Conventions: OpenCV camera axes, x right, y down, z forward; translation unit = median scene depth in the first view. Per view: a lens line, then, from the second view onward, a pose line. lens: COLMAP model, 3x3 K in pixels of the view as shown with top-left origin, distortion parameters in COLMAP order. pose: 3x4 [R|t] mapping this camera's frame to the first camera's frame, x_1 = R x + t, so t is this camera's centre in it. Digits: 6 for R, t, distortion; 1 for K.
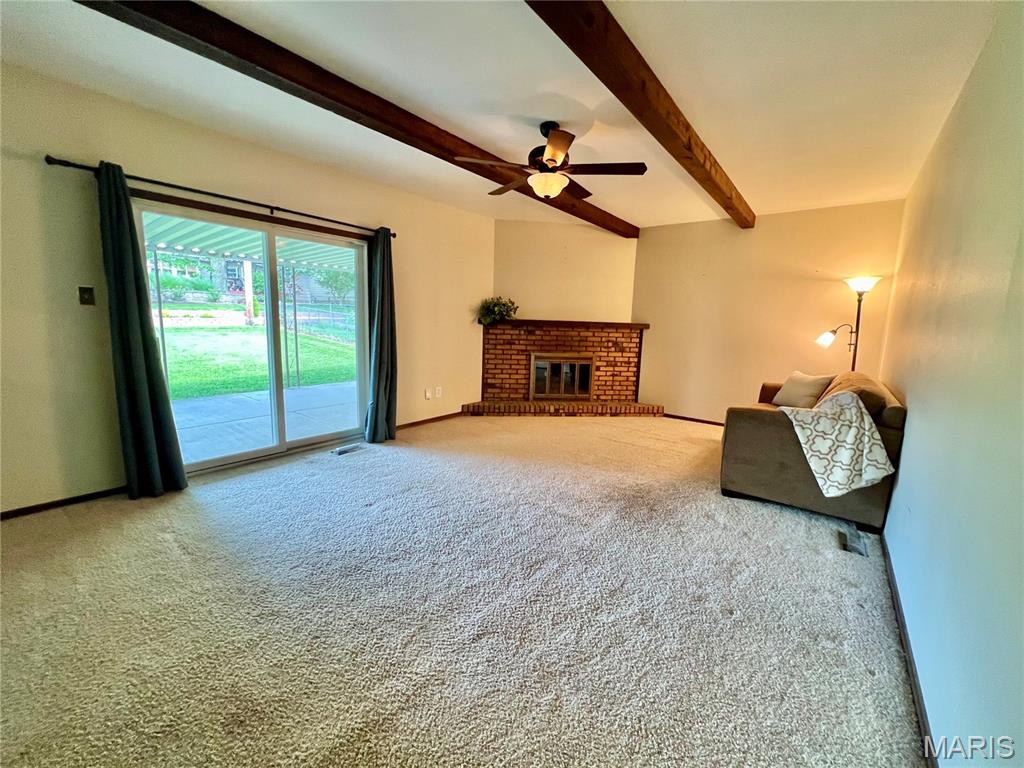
lens RADIAL K [[409.0, 0, 507.6], [0, 409.0, 378.7], [0, 0, 1]] dist [-0.002834, 0.000529]
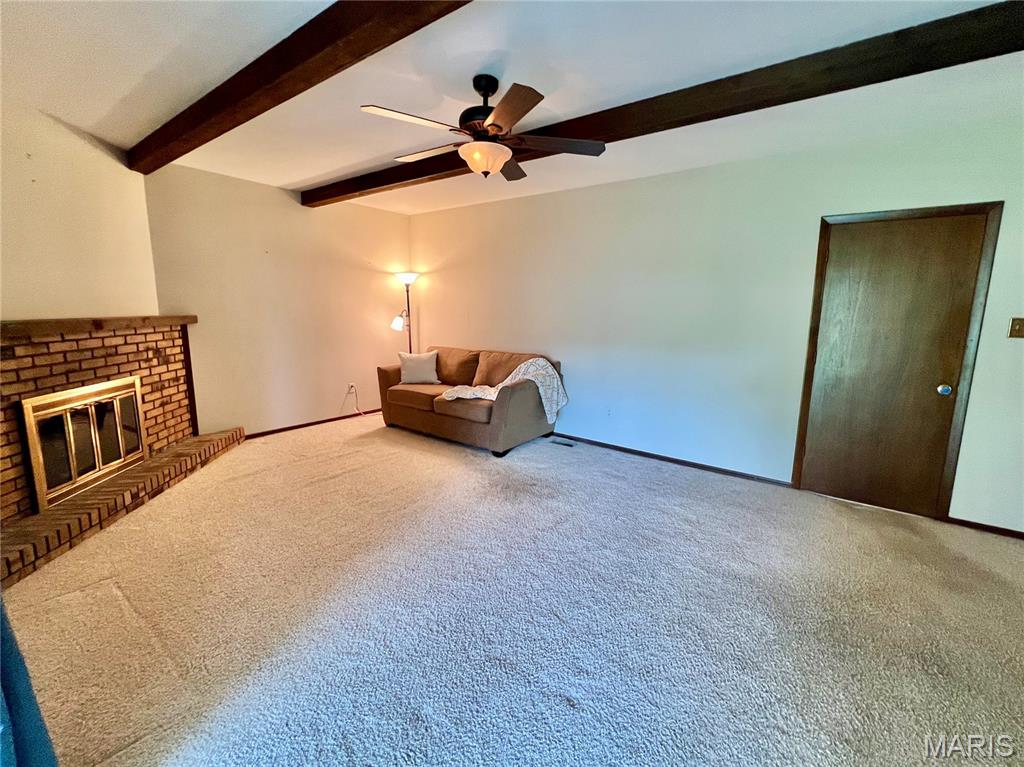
lens RADIAL K [[440.5, 0, 531.5], [0, 440.5, 373.4], [0, 0, 1]] dist [0.000202, 0.000517]
pose [[-0.042394, -0.185320, 0.981763, -0.443331], [0.127327, 0.973632, 0.189284, -0.121314], [-0.990954, 0.133029, -0.017680, 0.541644]]
